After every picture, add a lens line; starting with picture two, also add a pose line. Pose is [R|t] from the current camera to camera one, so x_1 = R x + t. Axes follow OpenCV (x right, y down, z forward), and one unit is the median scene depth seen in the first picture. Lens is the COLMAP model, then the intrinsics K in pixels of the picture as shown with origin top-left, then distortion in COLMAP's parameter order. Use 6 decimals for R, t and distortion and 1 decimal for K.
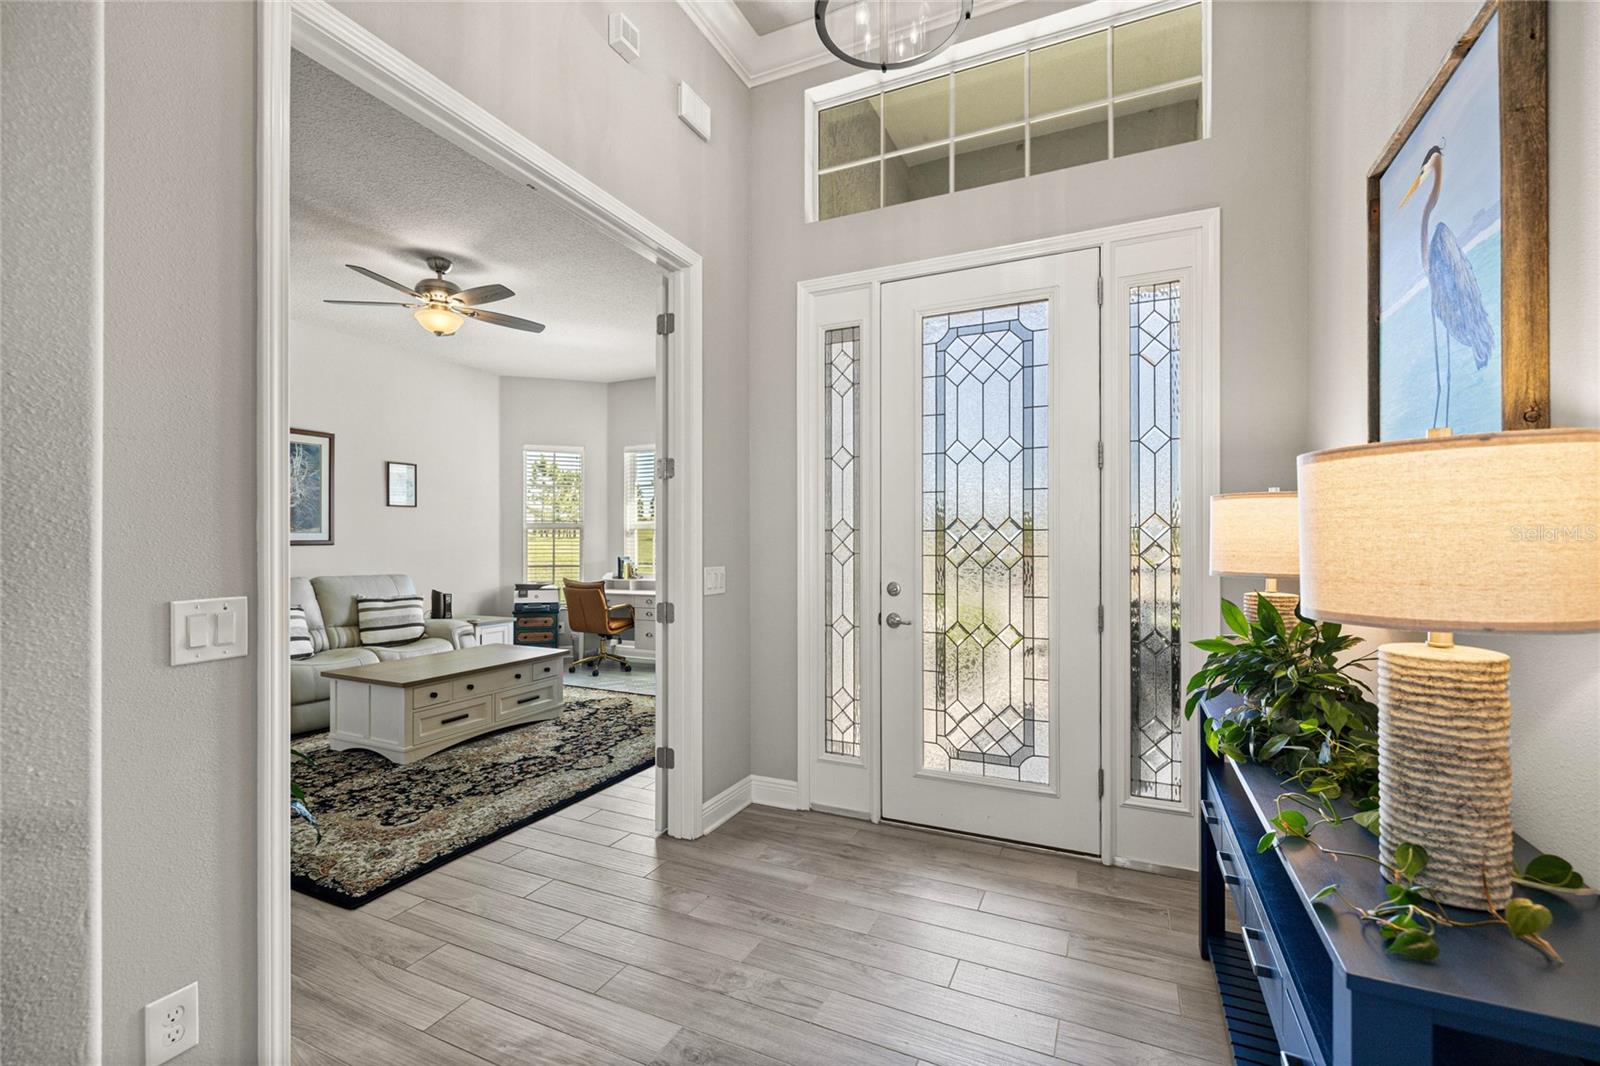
lens RADIAL K [[676.4, 0, 800.8], [0, 676.4, 540.1], [0, 0, 1]] dist [0.003799, -0.000358]
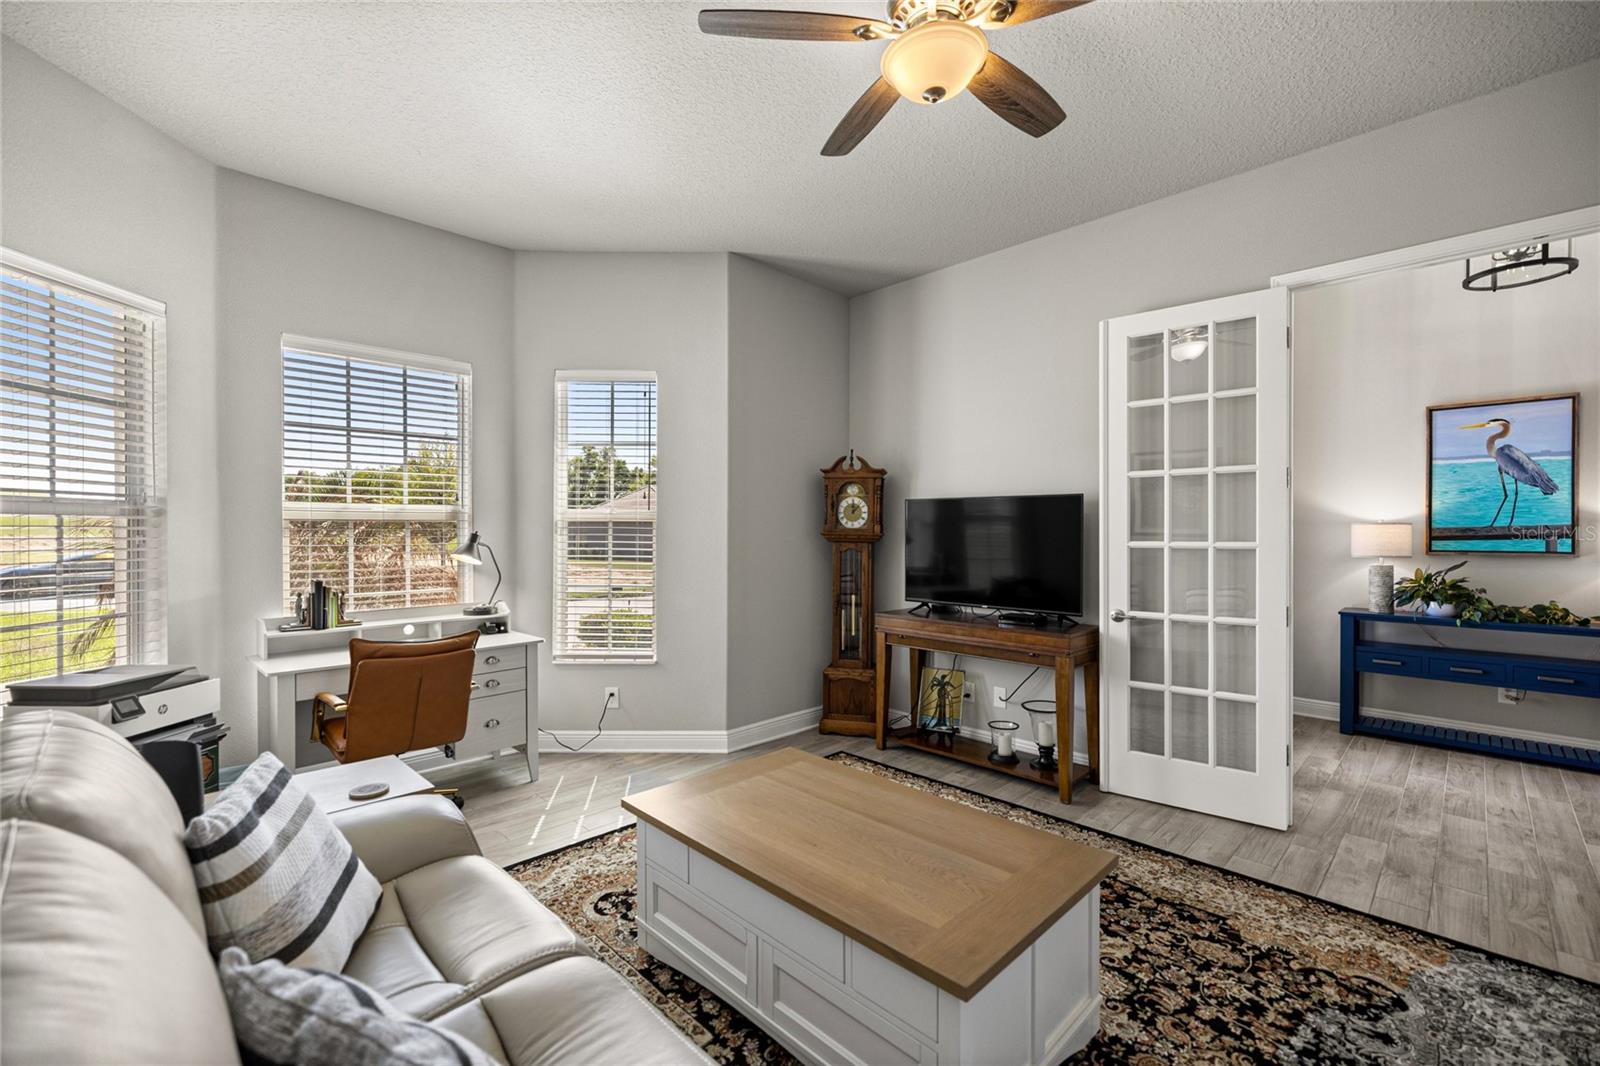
lens RADIAL K [[676.4, 0, 804.6], [0, 676.4, 533.6], [0, 0, 1]] dist [0.003799, -0.000358]
pose [[0.341541, -0.005158, 0.939853, -0.930482], [-0.001497, 0.999981, 0.006032, -0.015401], [-0.939866, -0.003467, 0.341527, 0.873060]]
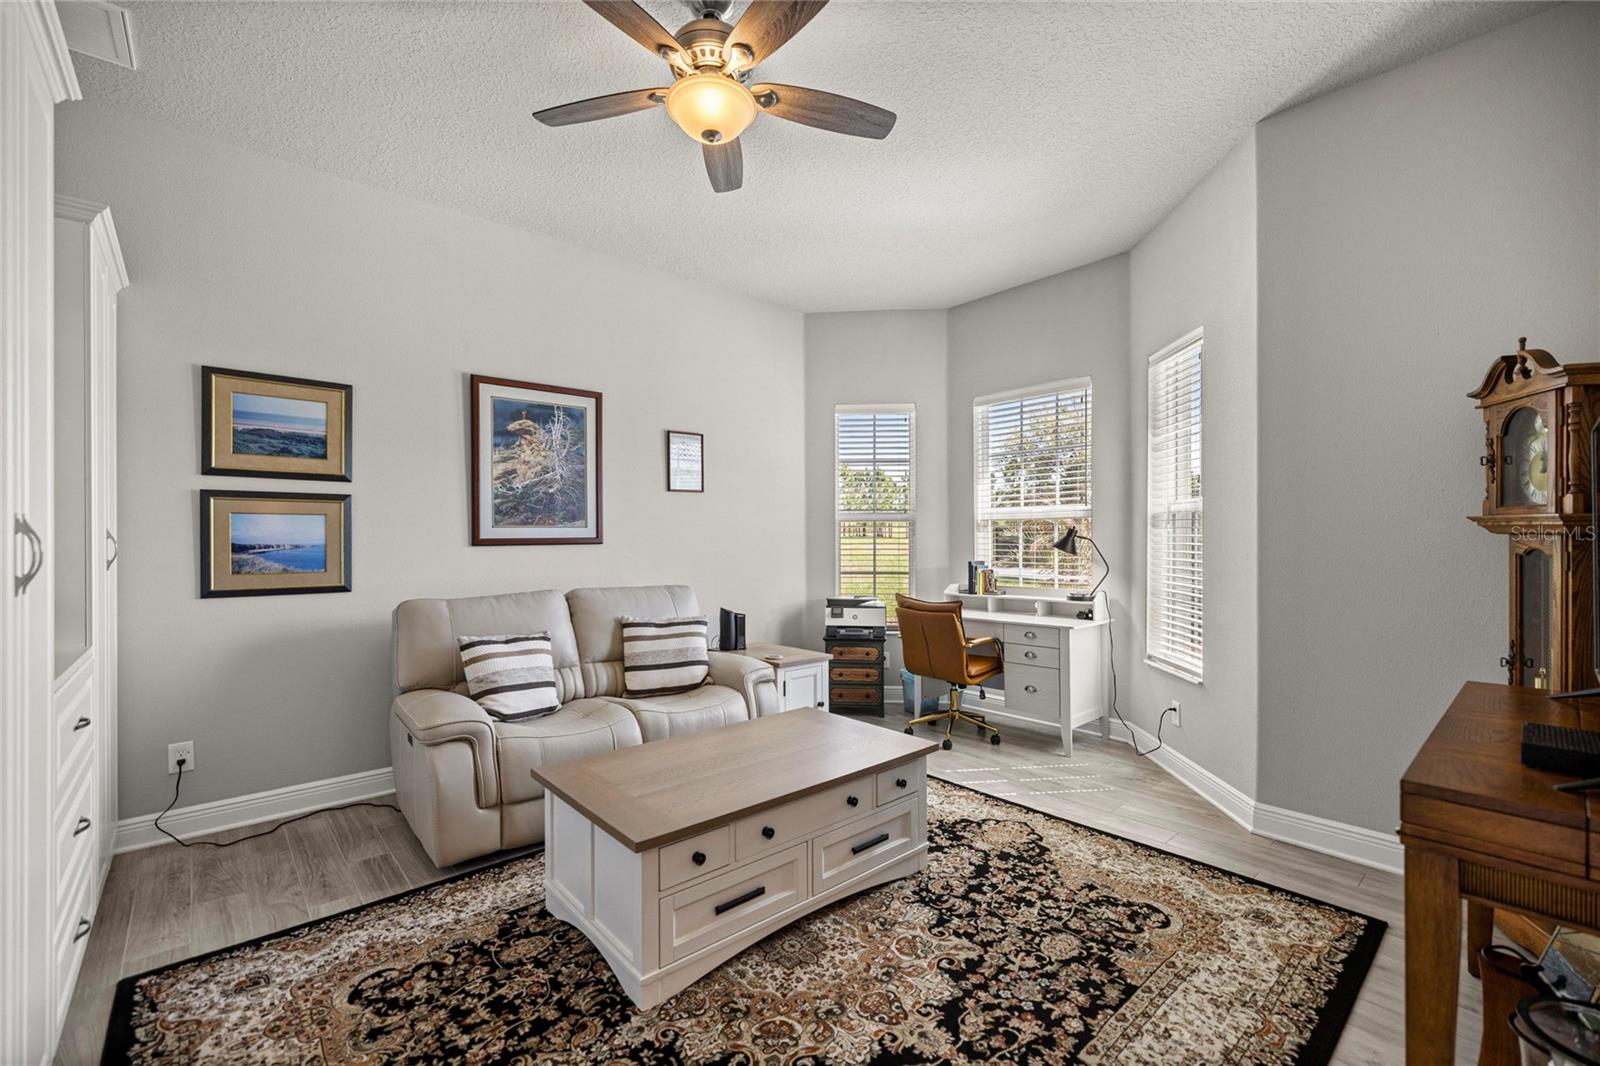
lens RADIAL K [[676.4, 0, 801.5], [0, 676.4, 538.3], [0, 0, 1]] dist [0.003799, -0.000358]
pose [[0.916988, -0.005275, -0.398879, -0.248993], [0.005569, 0.999984, -0.000421, 0.003279], [0.398875, -0.001836, 0.917003, 0.518345]]
